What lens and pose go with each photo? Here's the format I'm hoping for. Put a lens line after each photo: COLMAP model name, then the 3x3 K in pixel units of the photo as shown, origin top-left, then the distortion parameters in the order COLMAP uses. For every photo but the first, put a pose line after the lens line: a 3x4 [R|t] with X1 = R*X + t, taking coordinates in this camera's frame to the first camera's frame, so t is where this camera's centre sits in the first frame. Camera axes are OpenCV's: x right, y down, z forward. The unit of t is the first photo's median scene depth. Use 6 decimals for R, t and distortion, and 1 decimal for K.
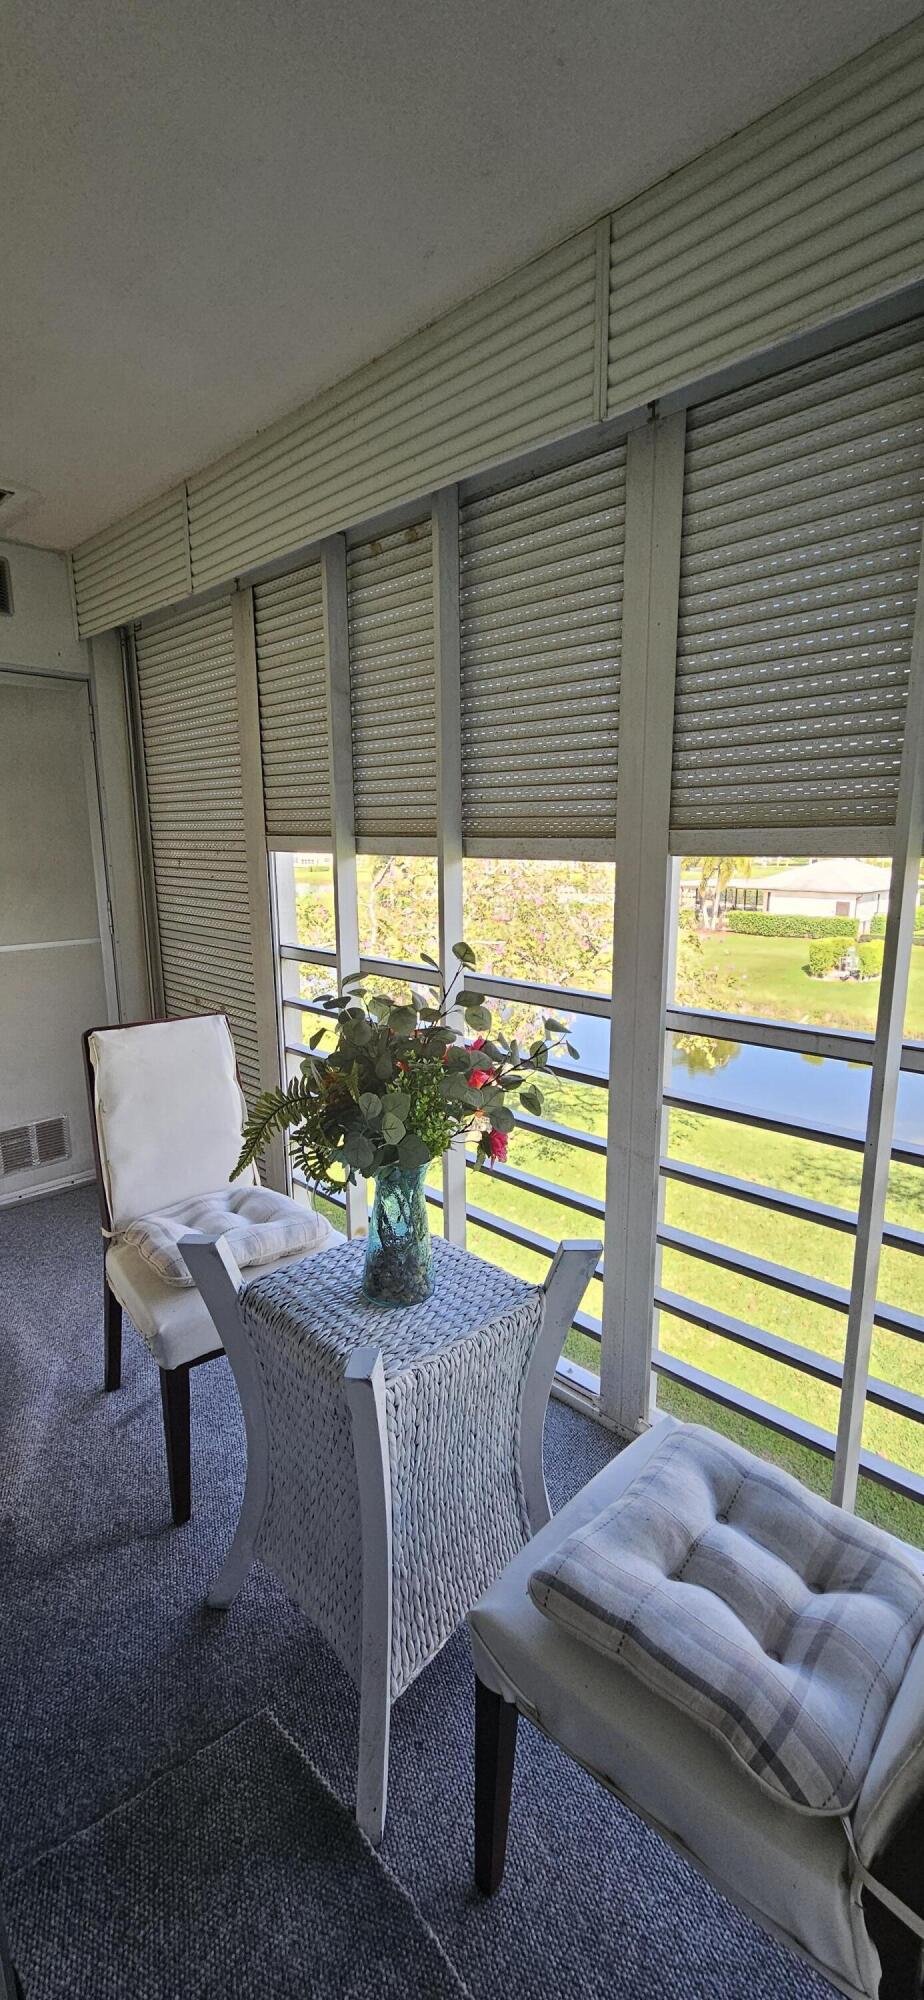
lens RADIAL K [[820.3, 0, 479.8], [0, 820.3, 996.5], [0, 0, 1]] dist [-0.002051, 0.000983]
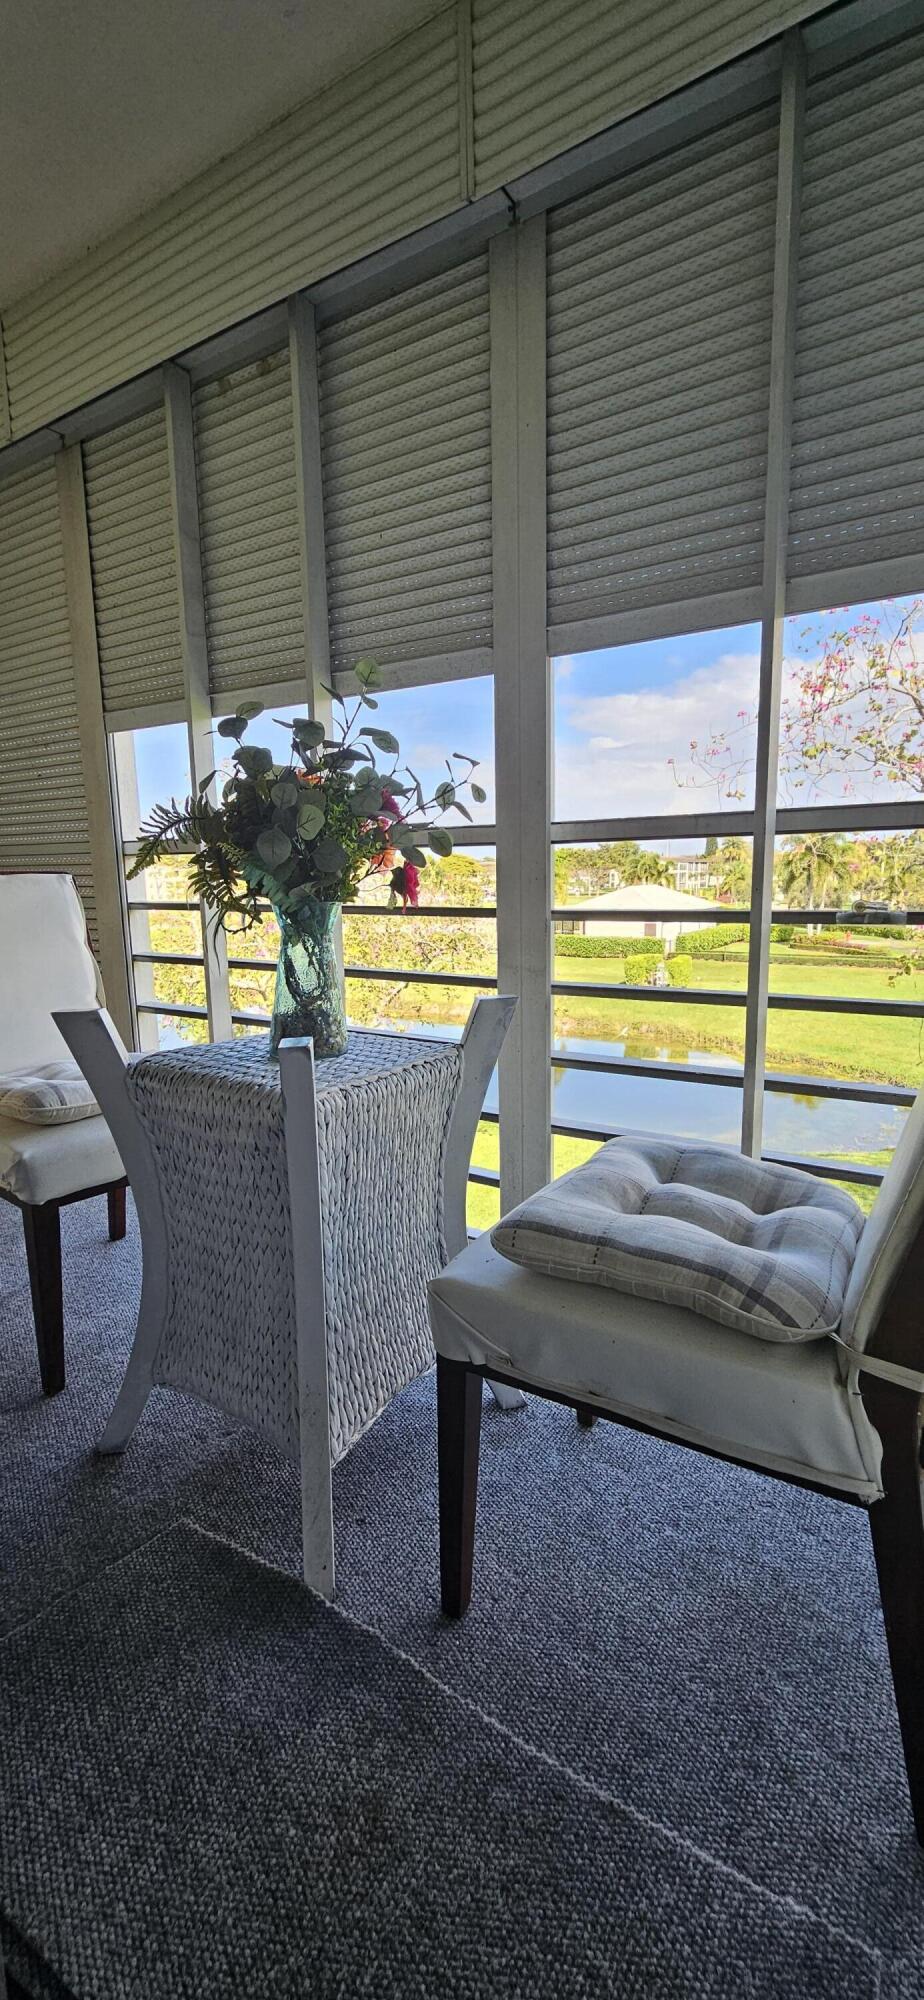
lens RADIAL K [[820.3, 0, 477.2], [0, 820.3, 1003.8], [0, 0, 1]] dist [-0.002051, 0.000983]
pose [[0.977503, -0.046277, 0.205782, -0.097345], [0.054298, 0.997963, -0.033503, 0.328384], [-0.203812, 0.043923, 0.978024, 0.039246]]
